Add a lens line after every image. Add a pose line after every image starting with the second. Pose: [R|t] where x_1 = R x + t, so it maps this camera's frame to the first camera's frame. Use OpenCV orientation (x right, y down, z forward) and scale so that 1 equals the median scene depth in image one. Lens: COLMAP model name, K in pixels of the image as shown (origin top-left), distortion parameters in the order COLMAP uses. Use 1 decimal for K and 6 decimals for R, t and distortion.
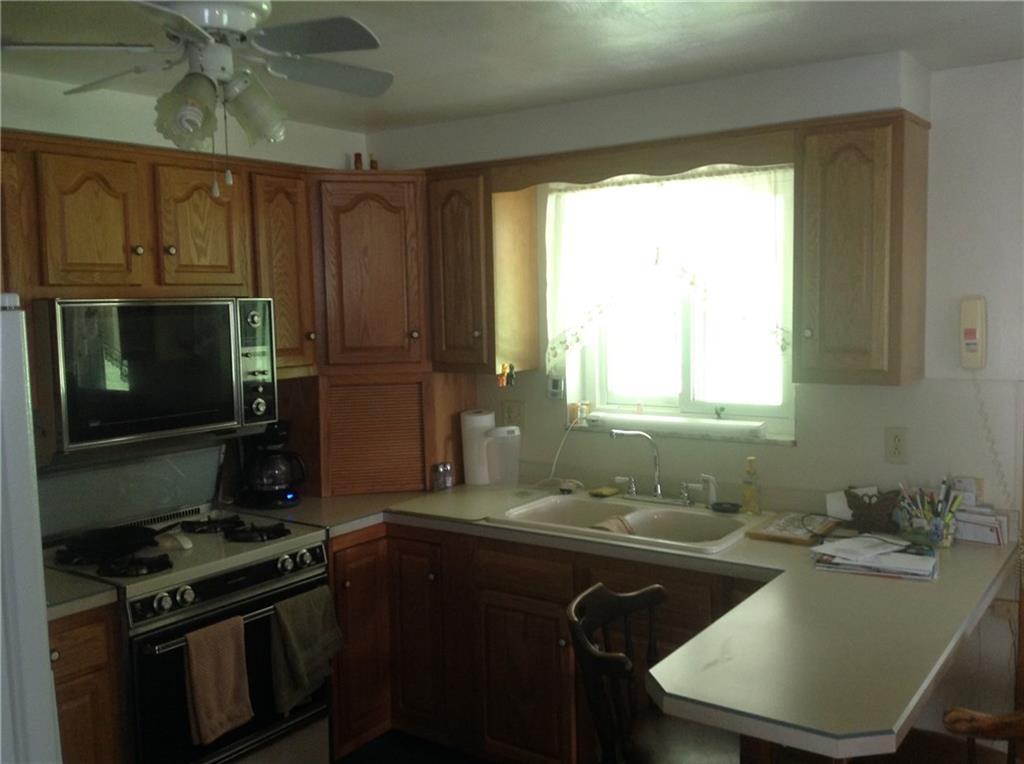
lens RADIAL K [[946.5, 0, 512.0], [0, 946.5, 382.0], [0, 0, 1]] dist [0.208914, -0.473352]
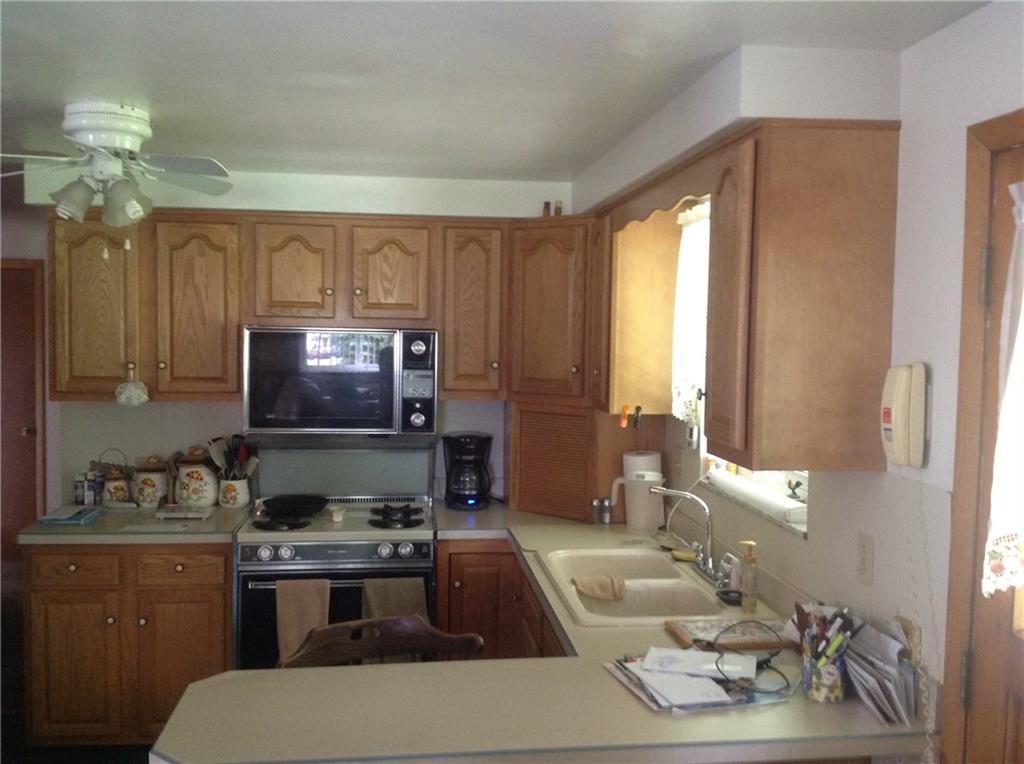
lens RADIAL K [[946.5, 0, 512.0], [0, 946.5, 382.0], [0, 0, 1]] dist [0.208914, -0.473352]
pose [[0.675186, 0.074501, -0.733875, 0.714096], [-0.095539, 0.995339, 0.013146, -0.050317], [0.731434, 0.061238, 0.679157, 0.278696]]
